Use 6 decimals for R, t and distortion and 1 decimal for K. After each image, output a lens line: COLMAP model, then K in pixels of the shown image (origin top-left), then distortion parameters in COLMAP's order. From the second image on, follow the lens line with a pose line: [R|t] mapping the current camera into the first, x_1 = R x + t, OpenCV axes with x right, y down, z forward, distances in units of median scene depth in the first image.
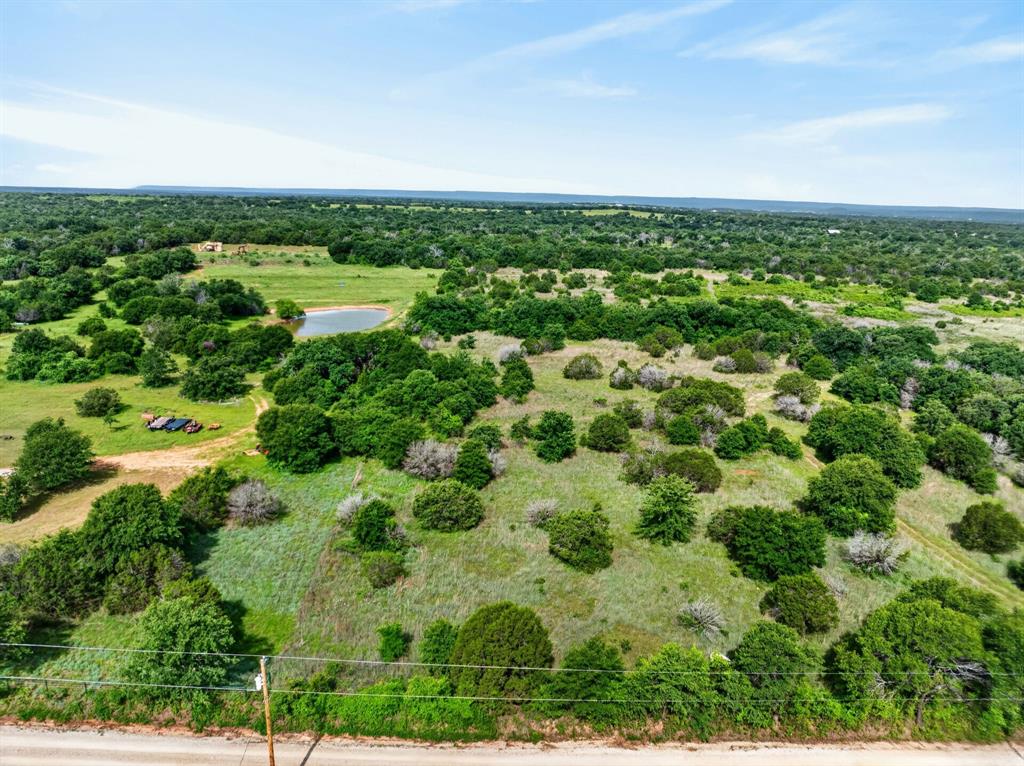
lens RADIAL K [[720.5, 0, 516.0], [0, 720.5, 386.2], [0, 0, 1]] dist [-0.036604, -0.002748]
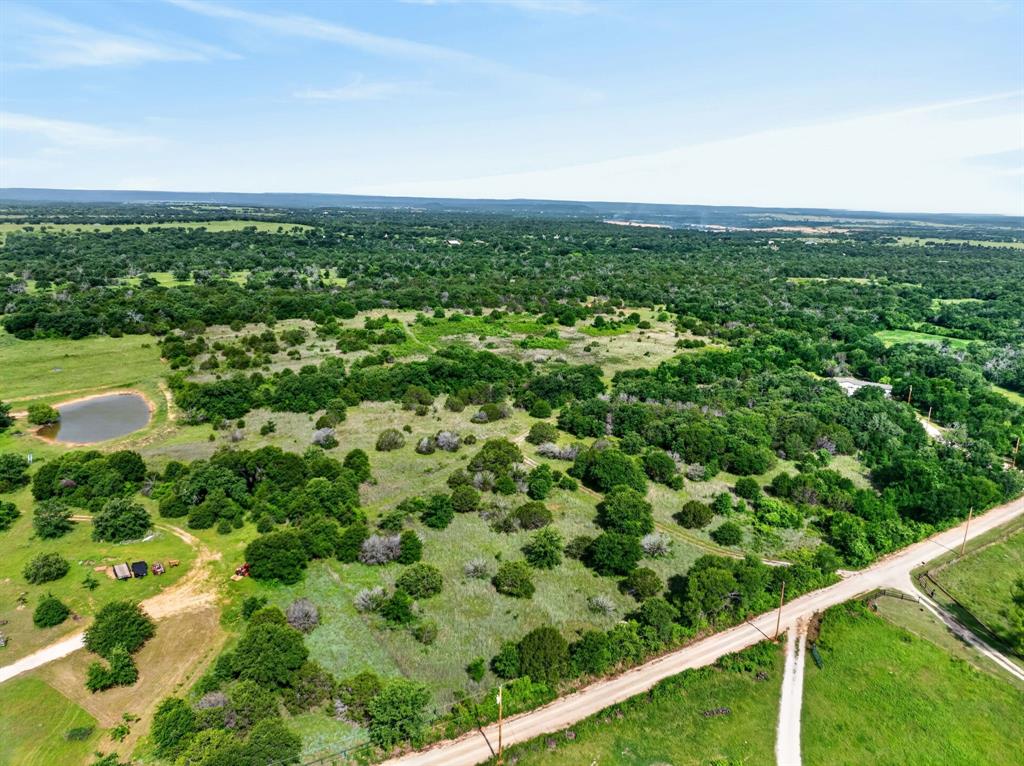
lens RADIAL K [[720.5, 0, 516.5], [0, 720.5, 390.9], [0, 0, 1]] dist [-0.036604, -0.002748]
pose [[0.862670, -0.134854, 0.487458, -0.255630], [0.127549, 0.990654, 0.048334, -0.115023], [-0.489420, 0.020479, 0.871808, -0.171126]]
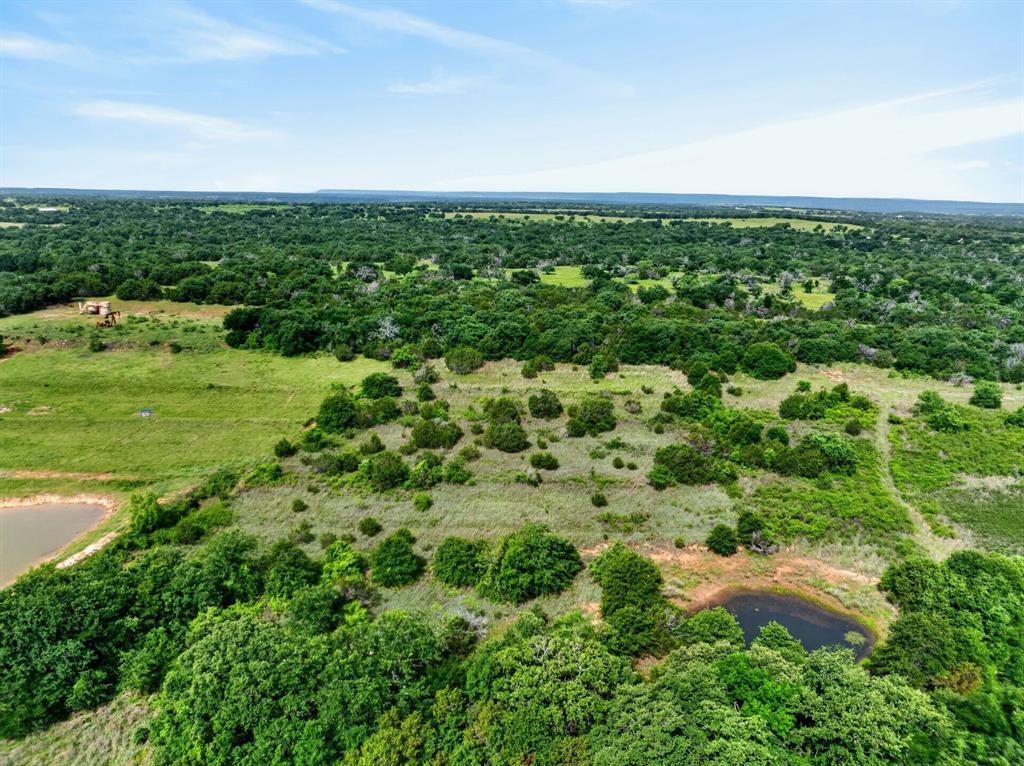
lens RADIAL K [[720.5, 0, 519.9], [0, 720.5, 383.0], [0, 0, 1]] dist [-0.036604, -0.002748]
pose [[0.976518, 0.044413, -0.210810, 0.209641], [-0.045597, 0.998960, -0.000757, -0.252082], [0.210557, 0.010352, 0.977527, 0.756953]]
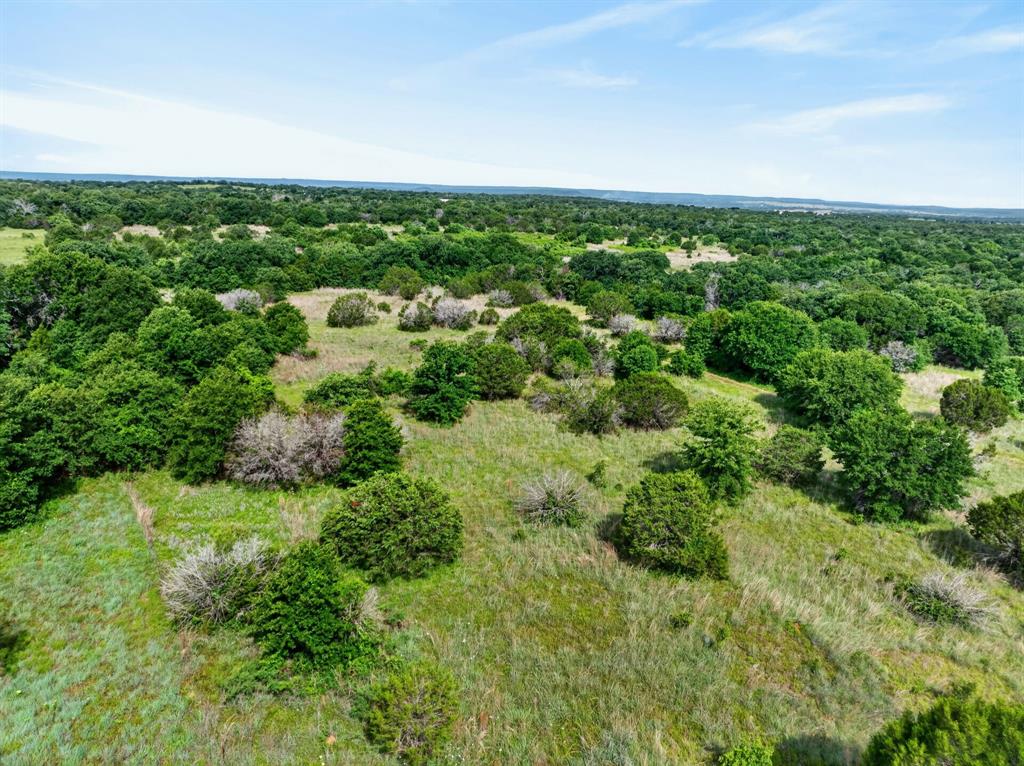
lens RADIAL K [[720.5, 0, 514.6], [0, 720.5, 377.3], [0, 0, 1]] dist [-0.036604, -0.002748]
pose [[0.856984, -0.126973, 0.499456, -0.110716], [0.121479, 0.991633, 0.043657, 0.023549], [-0.500820, 0.023260, 0.865239, 0.228233]]
